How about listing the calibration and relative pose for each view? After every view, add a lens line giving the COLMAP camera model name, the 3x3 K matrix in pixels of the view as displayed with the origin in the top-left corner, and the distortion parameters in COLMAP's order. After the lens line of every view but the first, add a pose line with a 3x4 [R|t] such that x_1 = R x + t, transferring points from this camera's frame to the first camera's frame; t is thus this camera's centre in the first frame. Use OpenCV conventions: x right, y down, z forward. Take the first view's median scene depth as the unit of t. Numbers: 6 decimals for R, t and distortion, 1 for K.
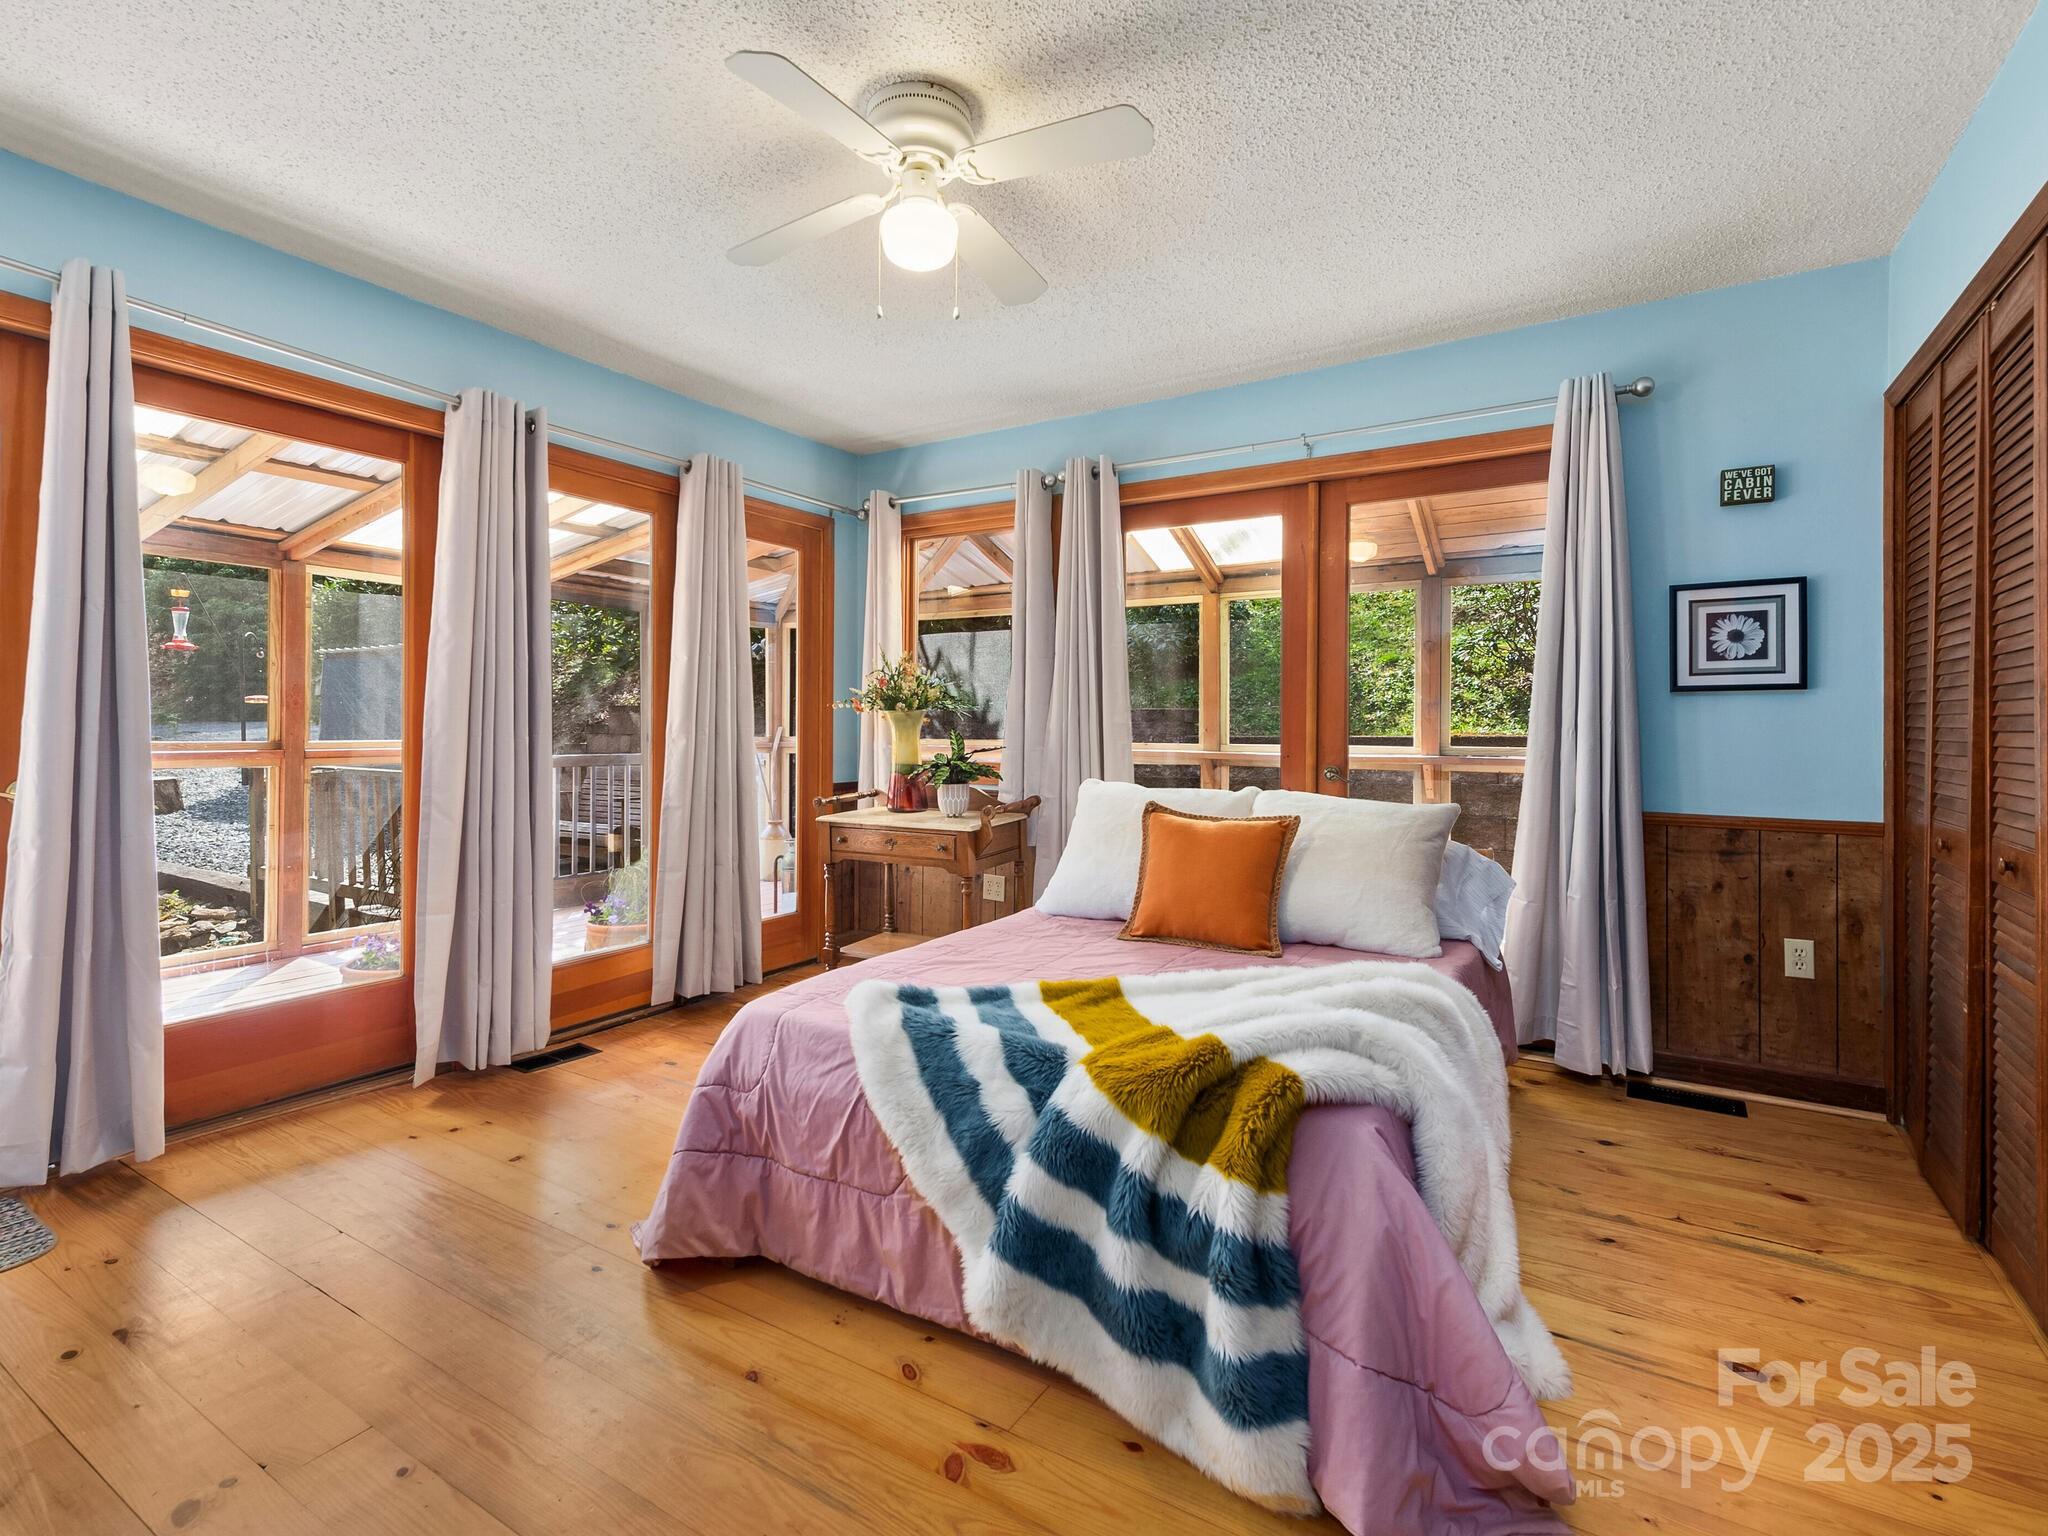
lens RADIAL K [[986.8, 0, 1019.4], [0, 986.8, 719.3], [0, 0, 1]] dist [0.015432, -0.000232]
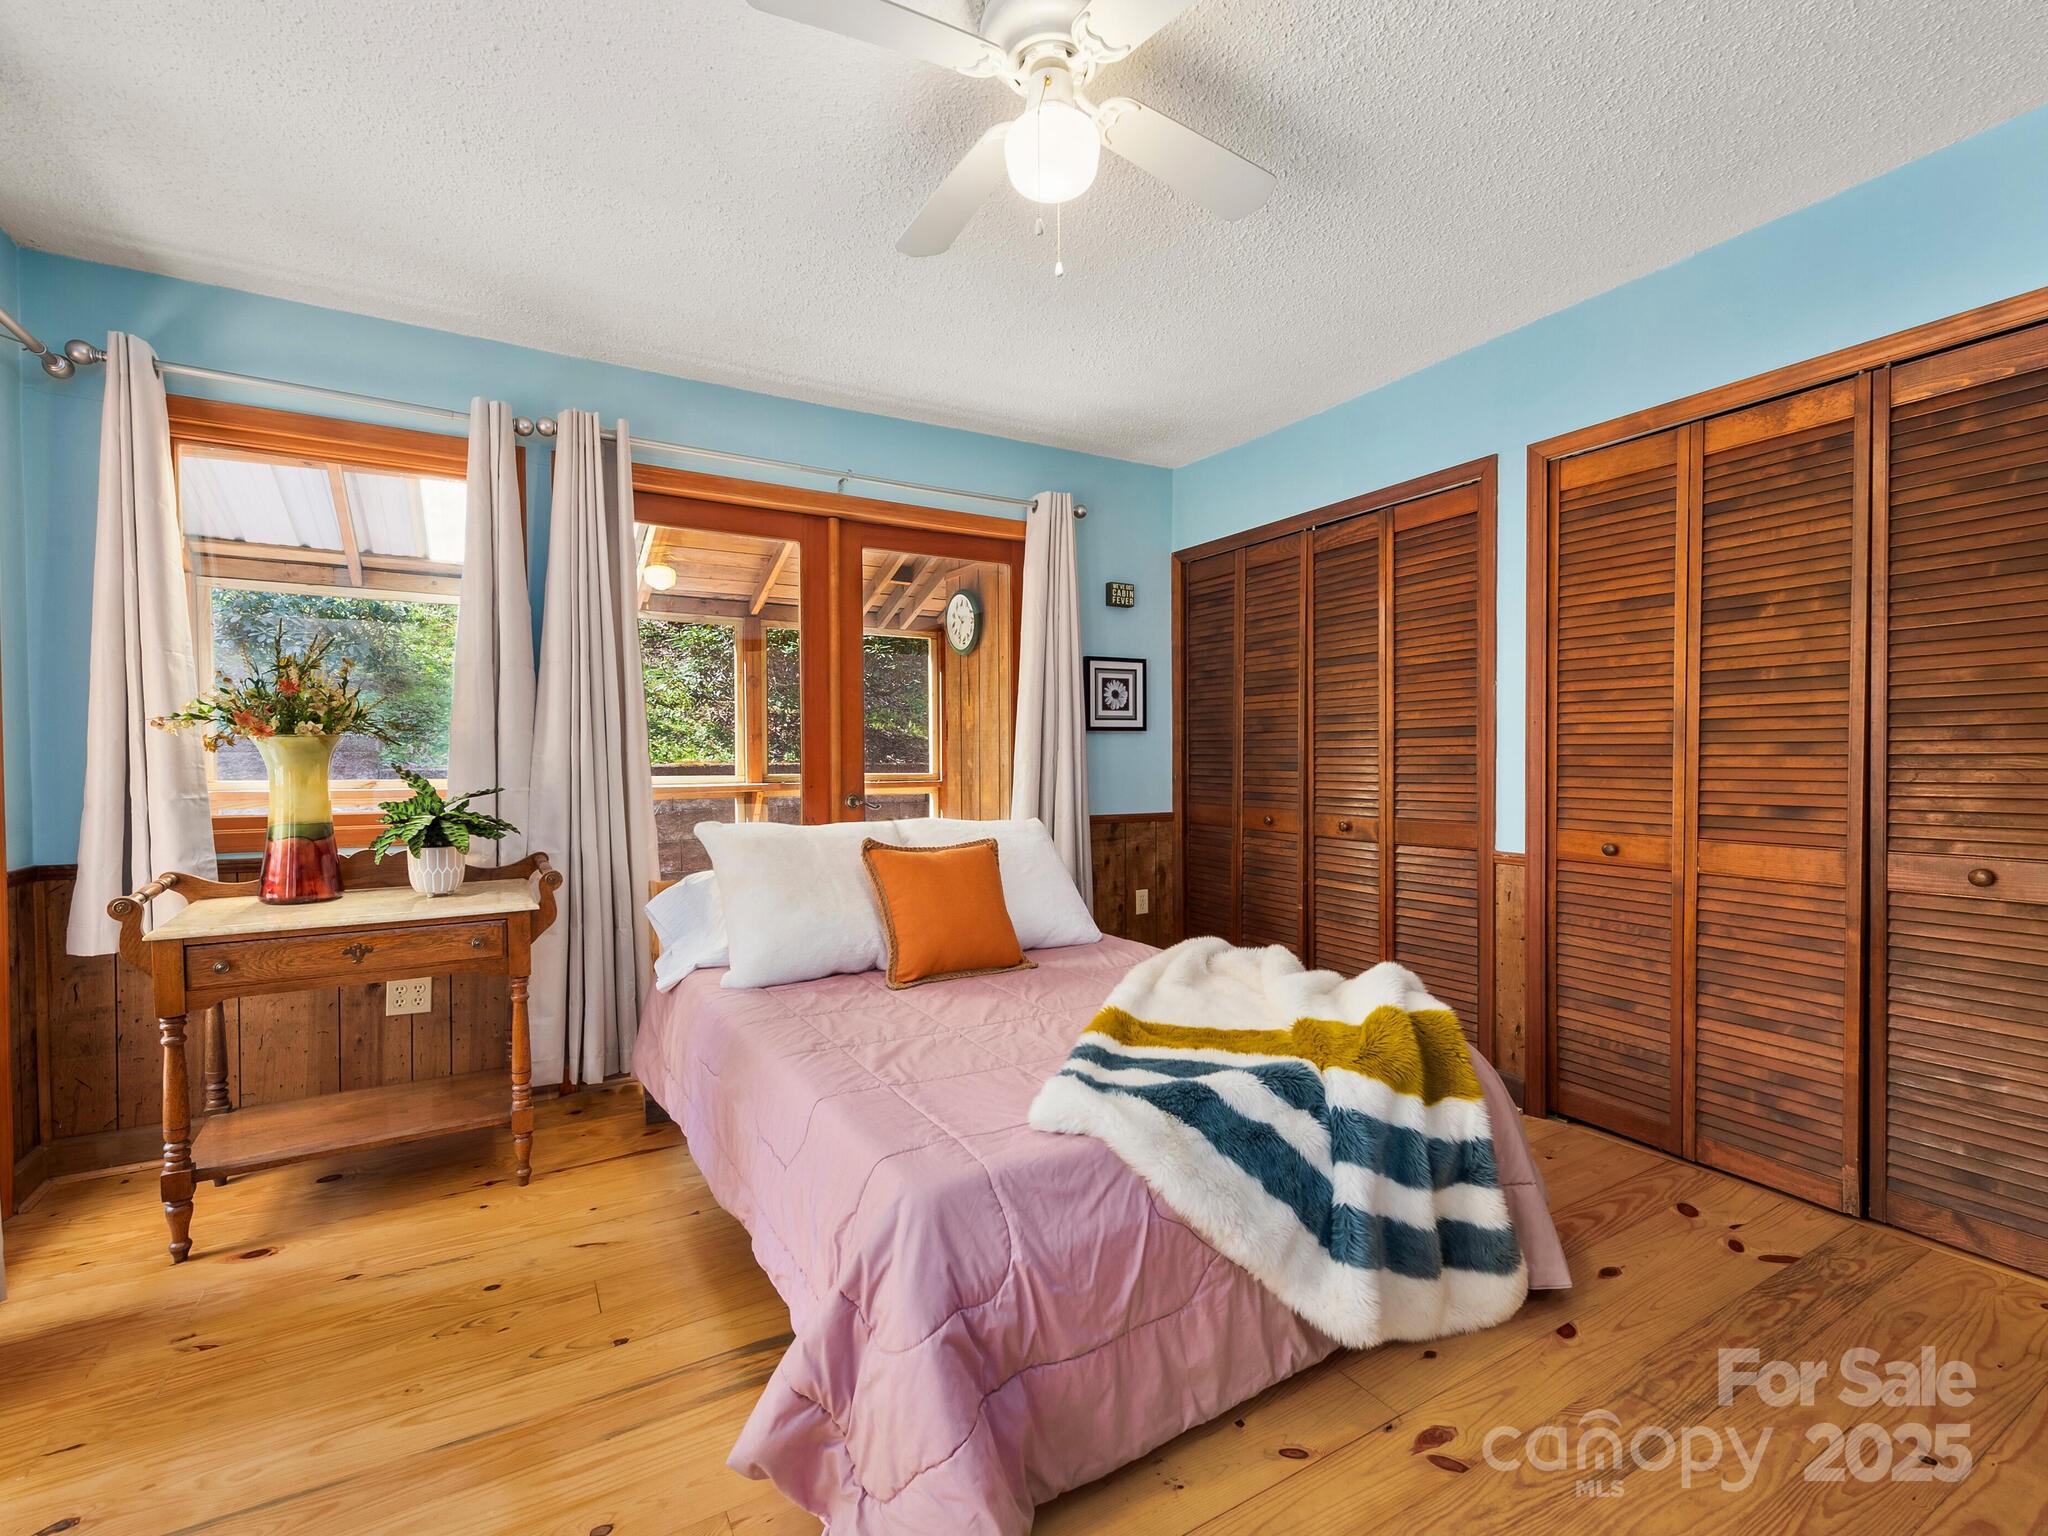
lens RADIAL K [[918.7, 0, 1011.0], [0, 918.7, 767.9], [0, 0, 1]] dist [0.012291, -0.000742]
pose [[0.472696, -0.017719, 0.881048, -0.577303], [-0.001483, 0.999780, 0.020903, -0.001608], [-0.881225, -0.011187, 0.472565, 0.484990]]
